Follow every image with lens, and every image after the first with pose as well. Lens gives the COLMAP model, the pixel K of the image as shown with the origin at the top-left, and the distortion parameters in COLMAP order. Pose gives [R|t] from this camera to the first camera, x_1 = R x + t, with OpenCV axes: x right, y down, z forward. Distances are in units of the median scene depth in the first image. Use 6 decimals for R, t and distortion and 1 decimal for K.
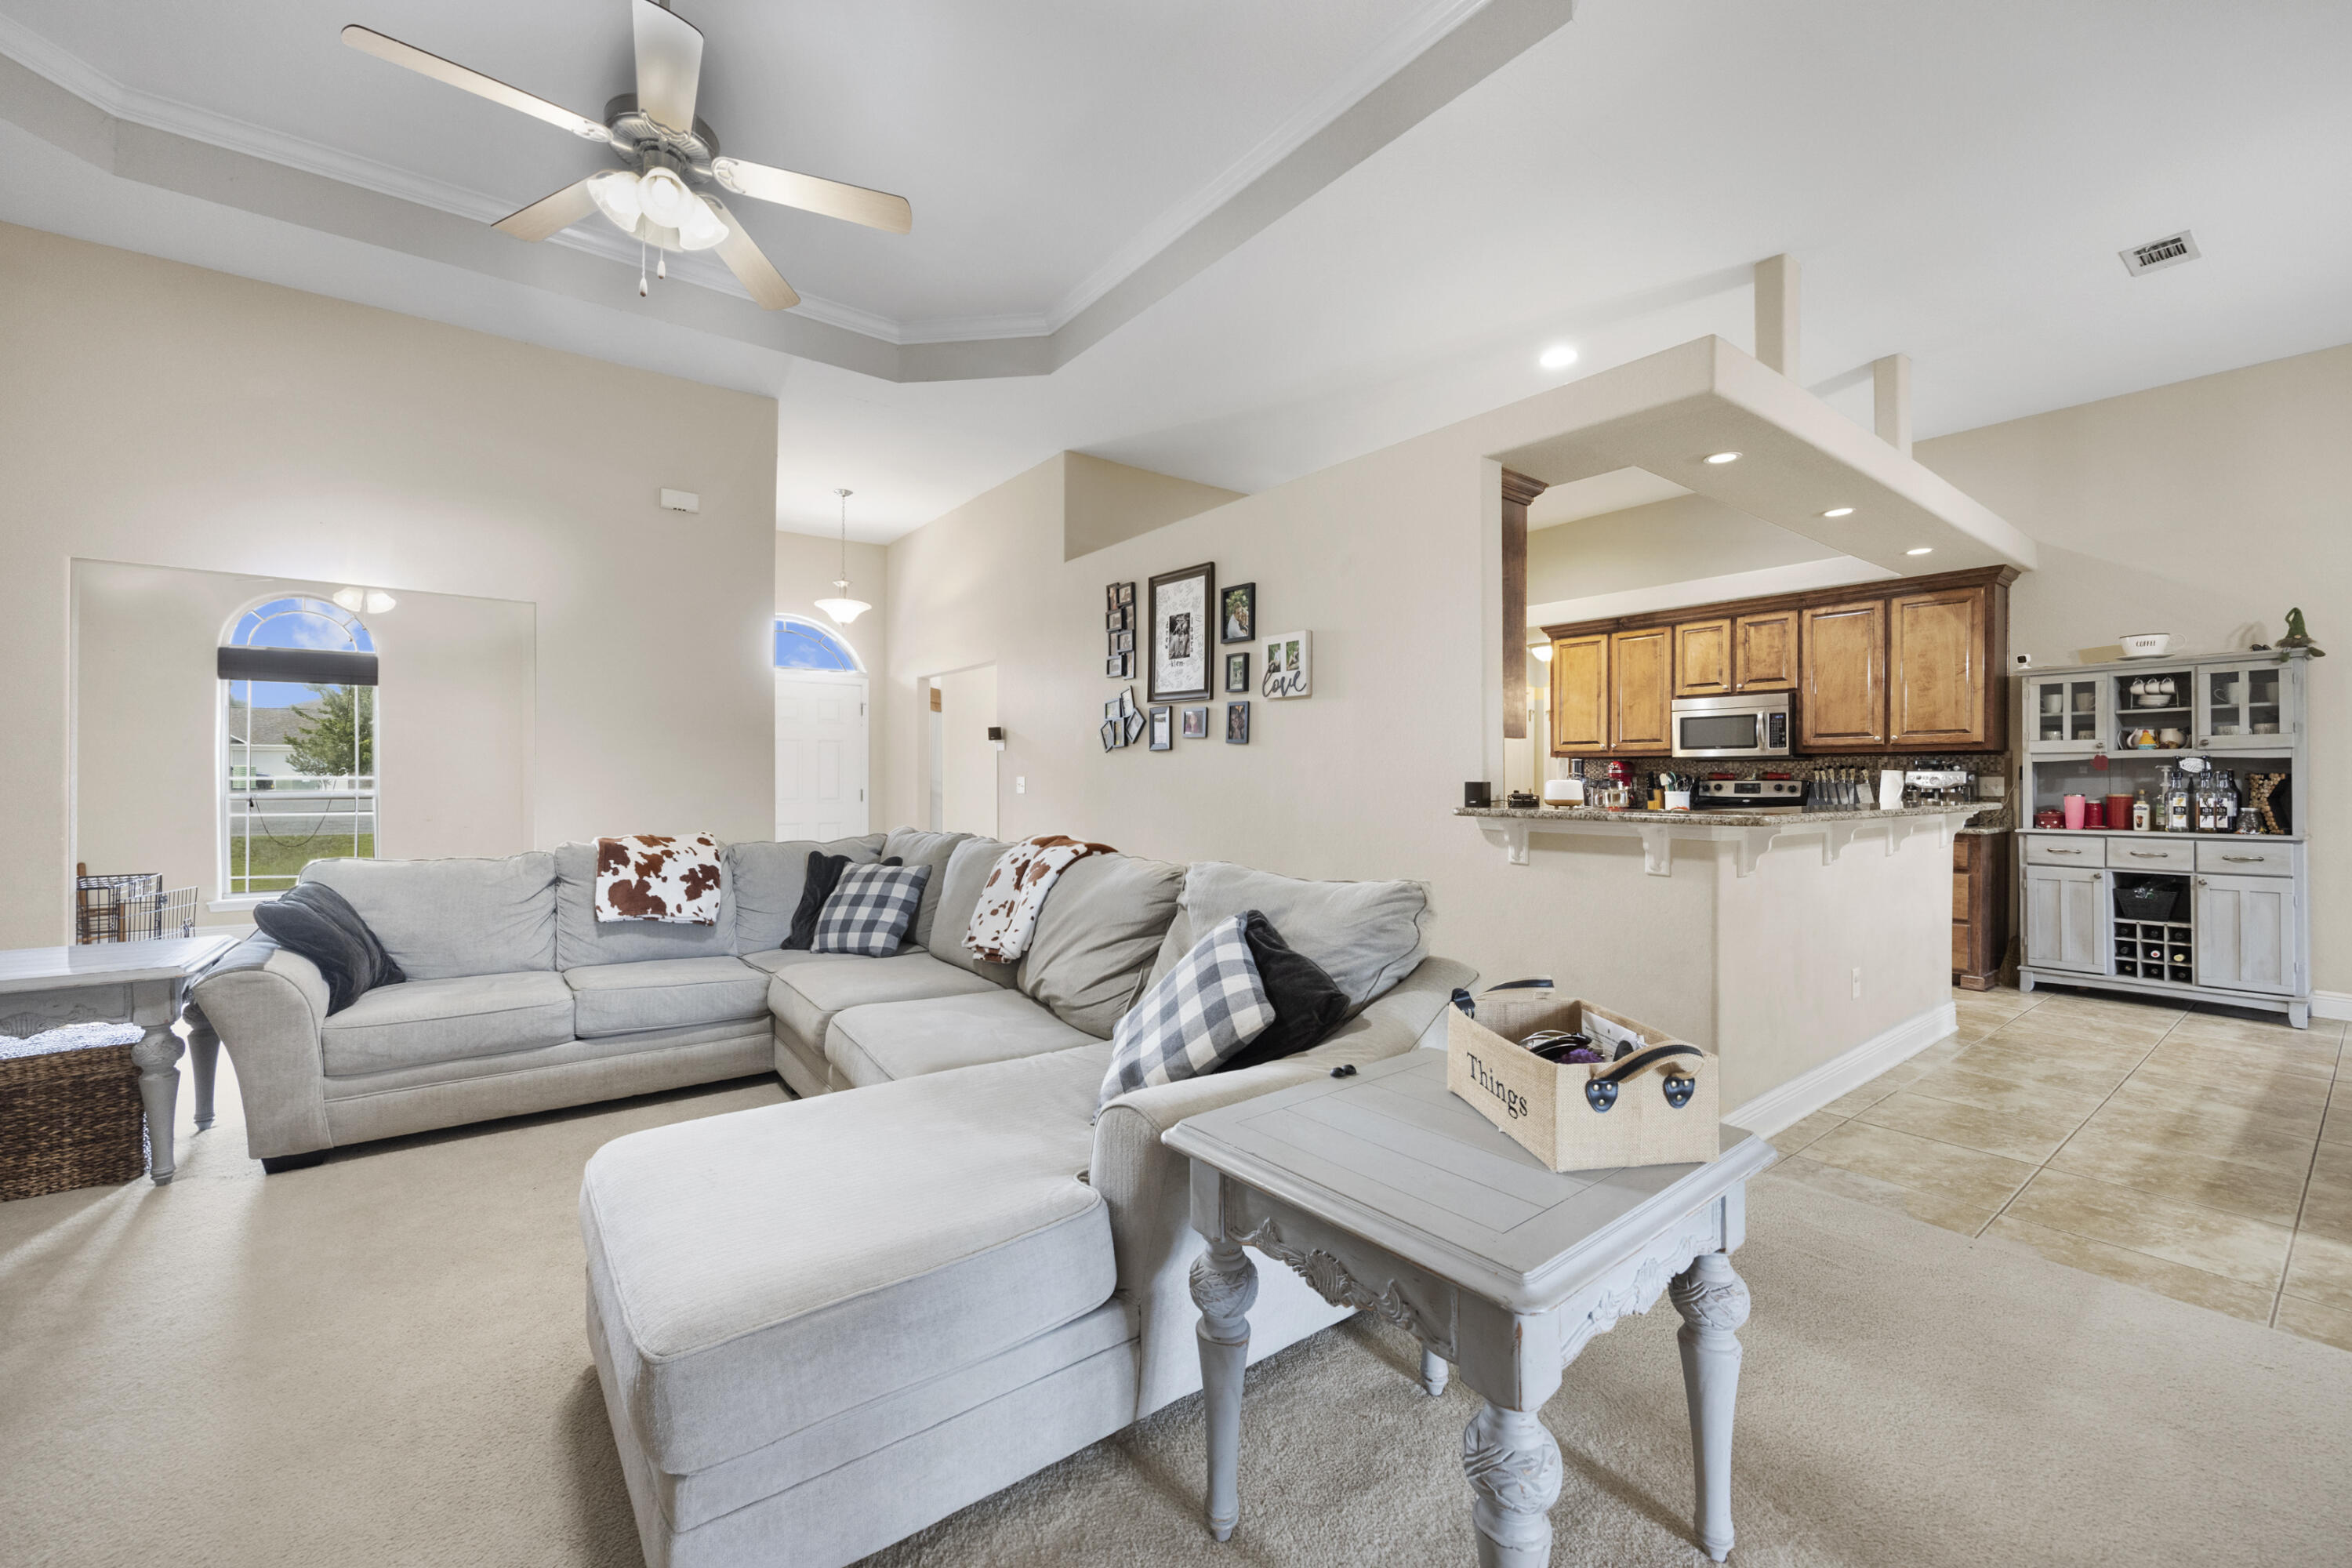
lens RADIAL K [[941.6, 0, 1180.3], [0, 941.6, 781.9], [0, 0, 1]] dist [-0.001222, -0.000098]
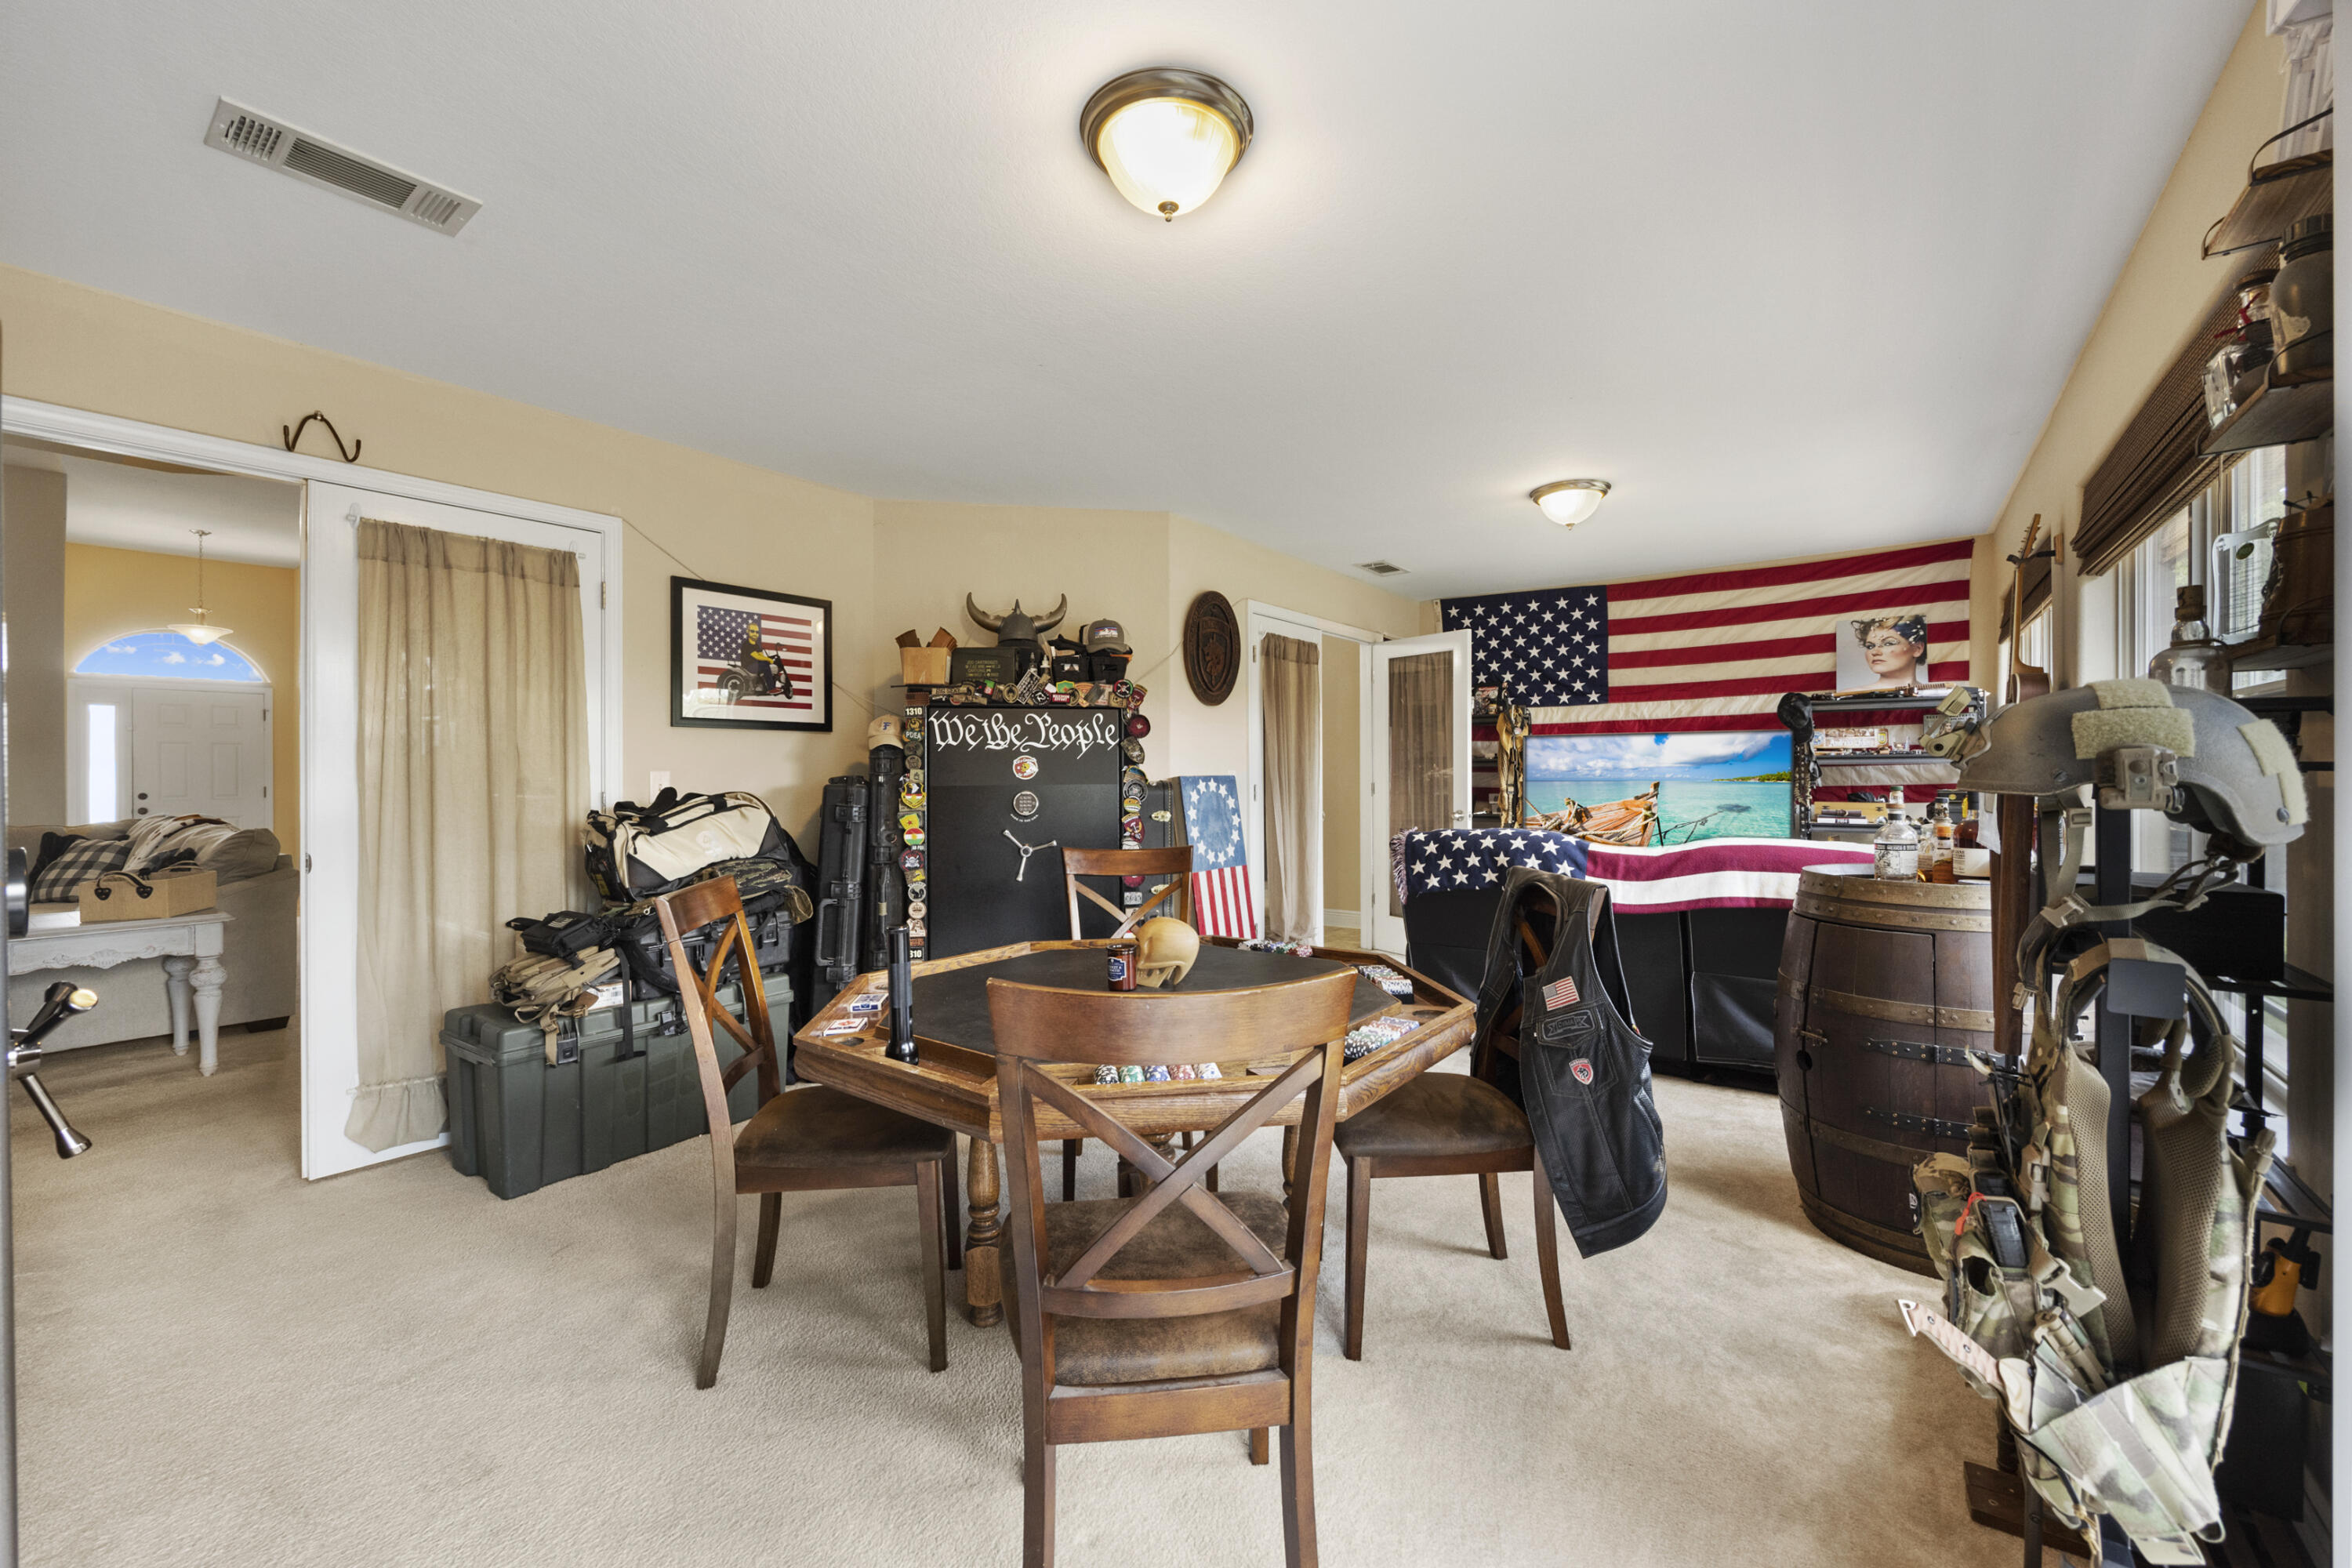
lens RADIAL K [[941.6, 0, 1174.1], [0, 941.6, 773.7], [0, 0, 1]] dist [-0.001222, -0.000098]
pose [[0.964394, -0.008604, 0.264331, 0.886646], [0.008699, 0.999962, 0.000811, 0.003229], [-0.264328, 0.001518, 0.964432, -0.794681]]
